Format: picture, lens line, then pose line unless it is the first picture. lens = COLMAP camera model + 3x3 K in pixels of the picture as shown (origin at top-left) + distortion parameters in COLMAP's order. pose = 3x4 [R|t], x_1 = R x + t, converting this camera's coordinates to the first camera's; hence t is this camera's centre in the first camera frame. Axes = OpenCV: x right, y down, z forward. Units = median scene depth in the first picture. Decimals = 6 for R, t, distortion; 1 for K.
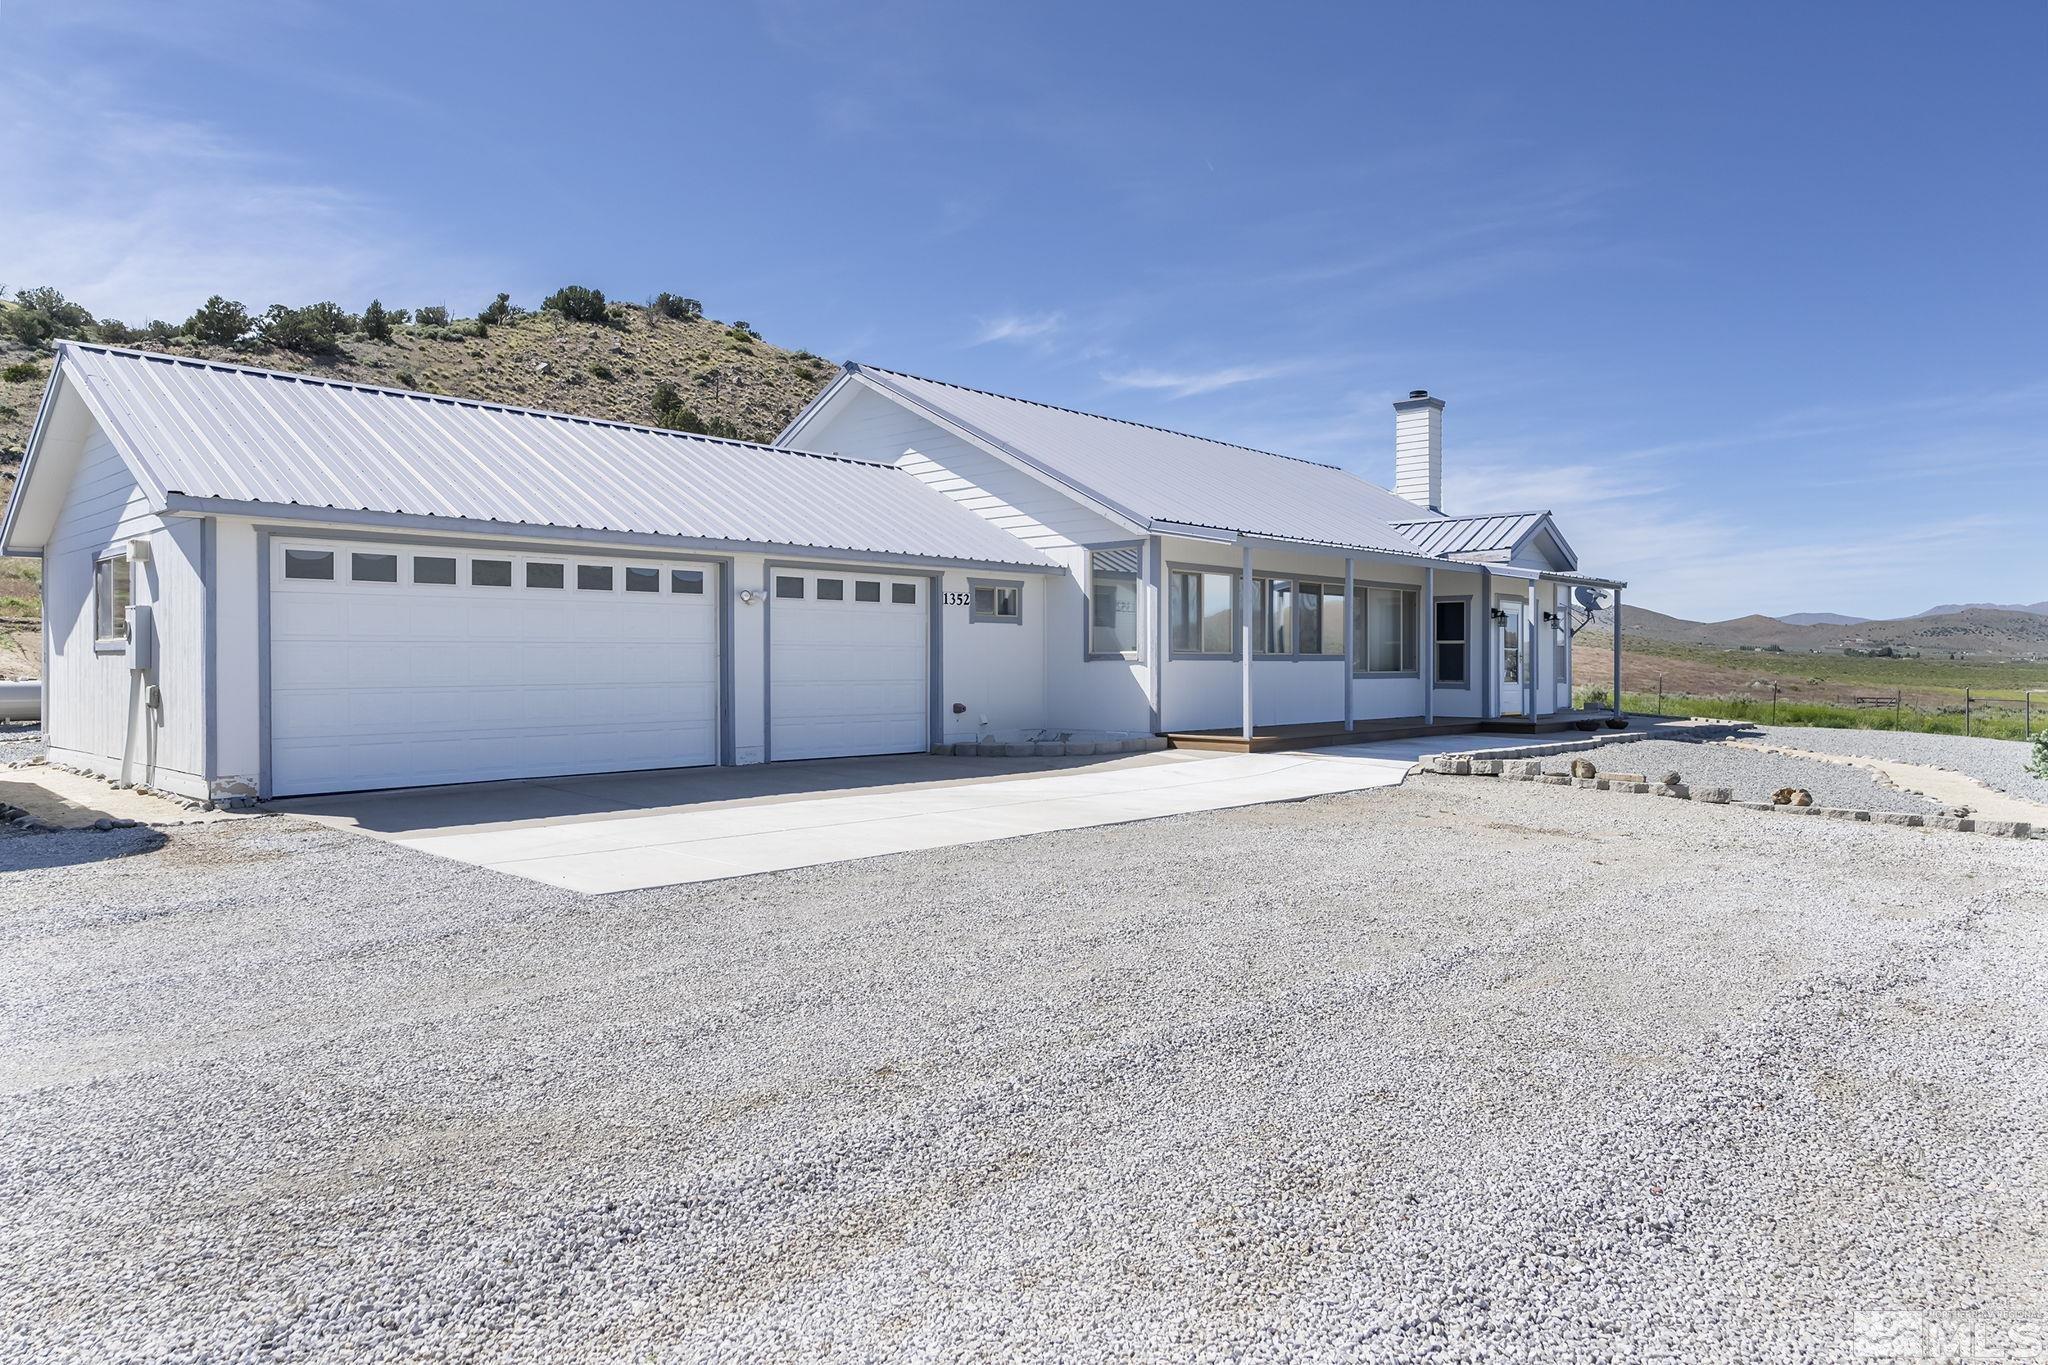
lens RADIAL K [[1308.1, 0, 1025.4], [0, 1308.1, 684.6], [0, 0, 1]] dist [-0.083256, 0.093552]
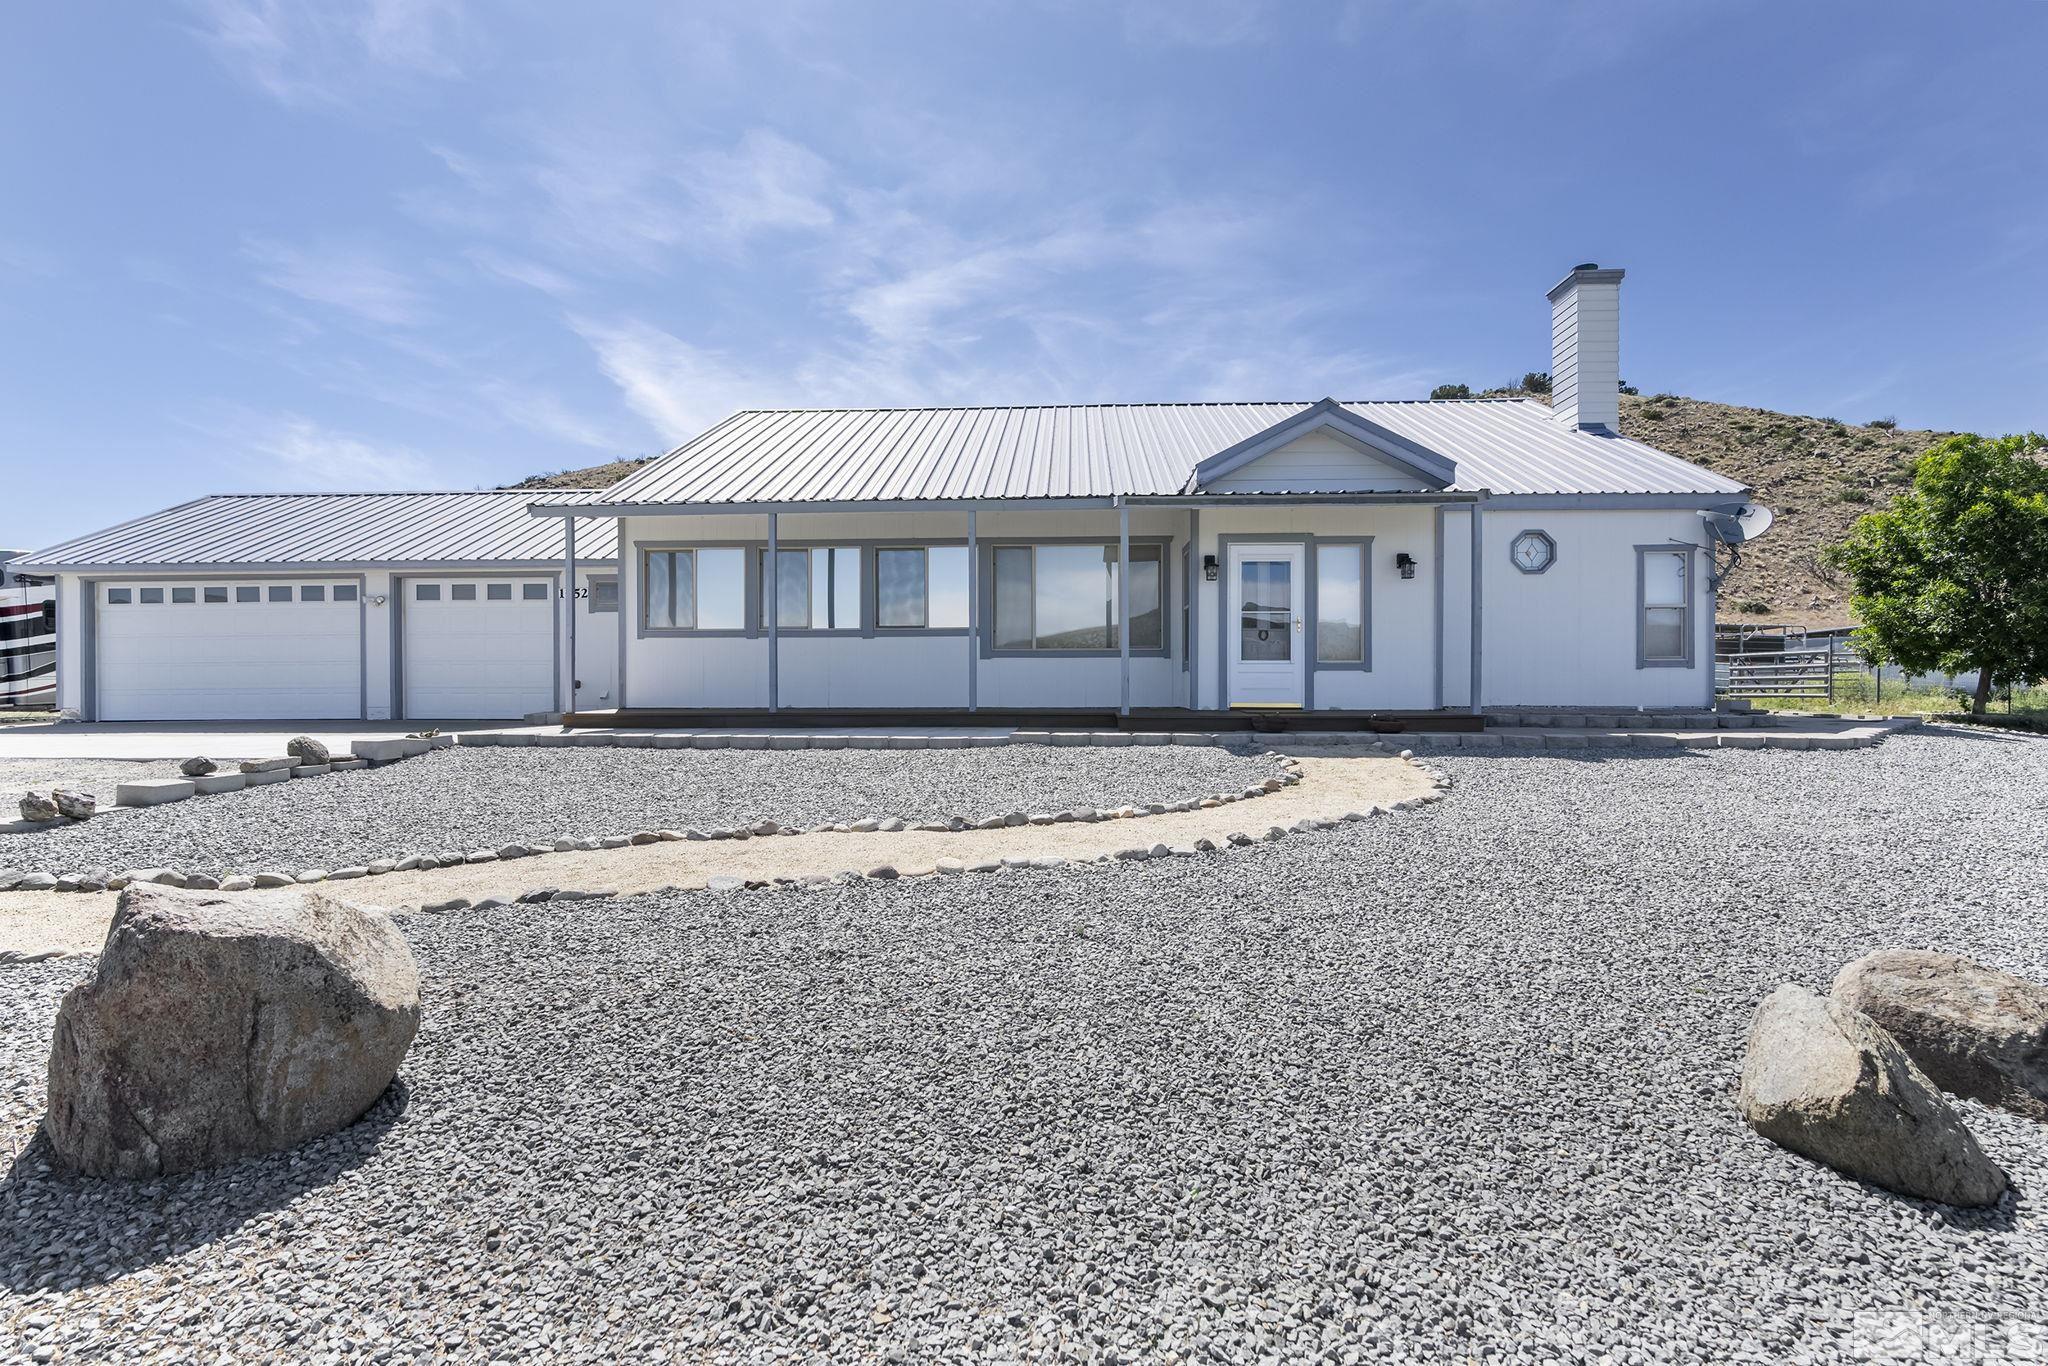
lens RADIAL K [[930.0, 0, 1029.7], [0, 930.0, 683.4], [0, 0, 1]] dist [-0.001633, -0.000445]
pose [[0.649280, -0.001388, -0.760548, 0.093358], [-0.008357, 0.999925, -0.008960, 0.002322], [0.760504, 0.012174, 0.649219, 0.082482]]
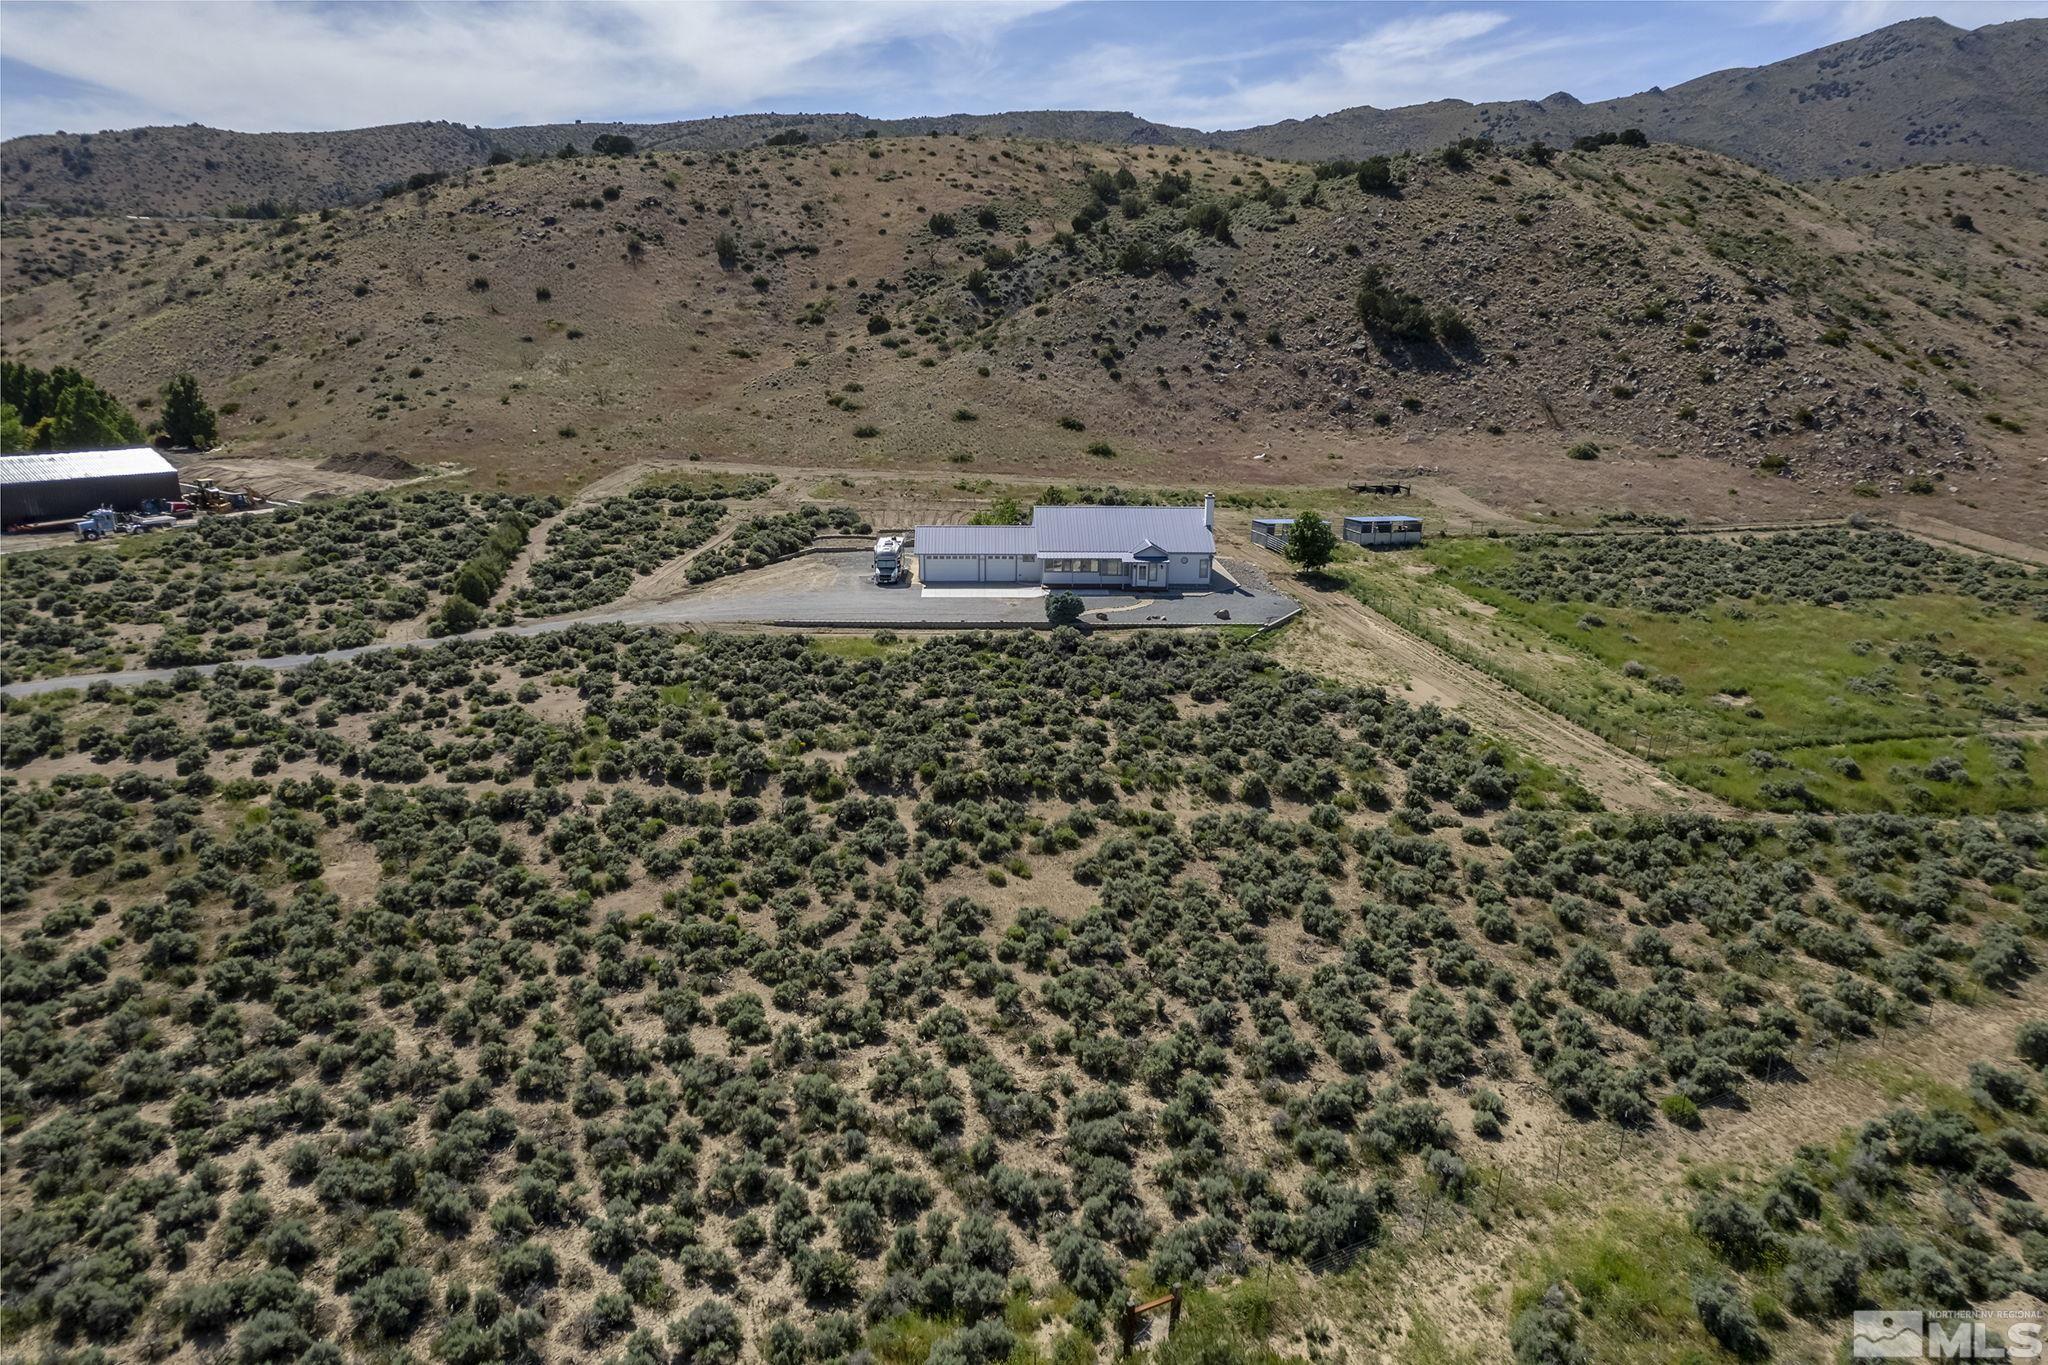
lens RADIAL K [[1308.1, 0, 1025.4], [0, 1308.1, 684.6], [0, 0, 1]] dist [-0.083256, 0.093552]
pose [[0.711602, 0.200762, -0.673288, 0.481376], [-0.019285, 0.963525, 0.266923, -0.128864], [0.702318, -0.176959, 0.689518, -0.384972]]
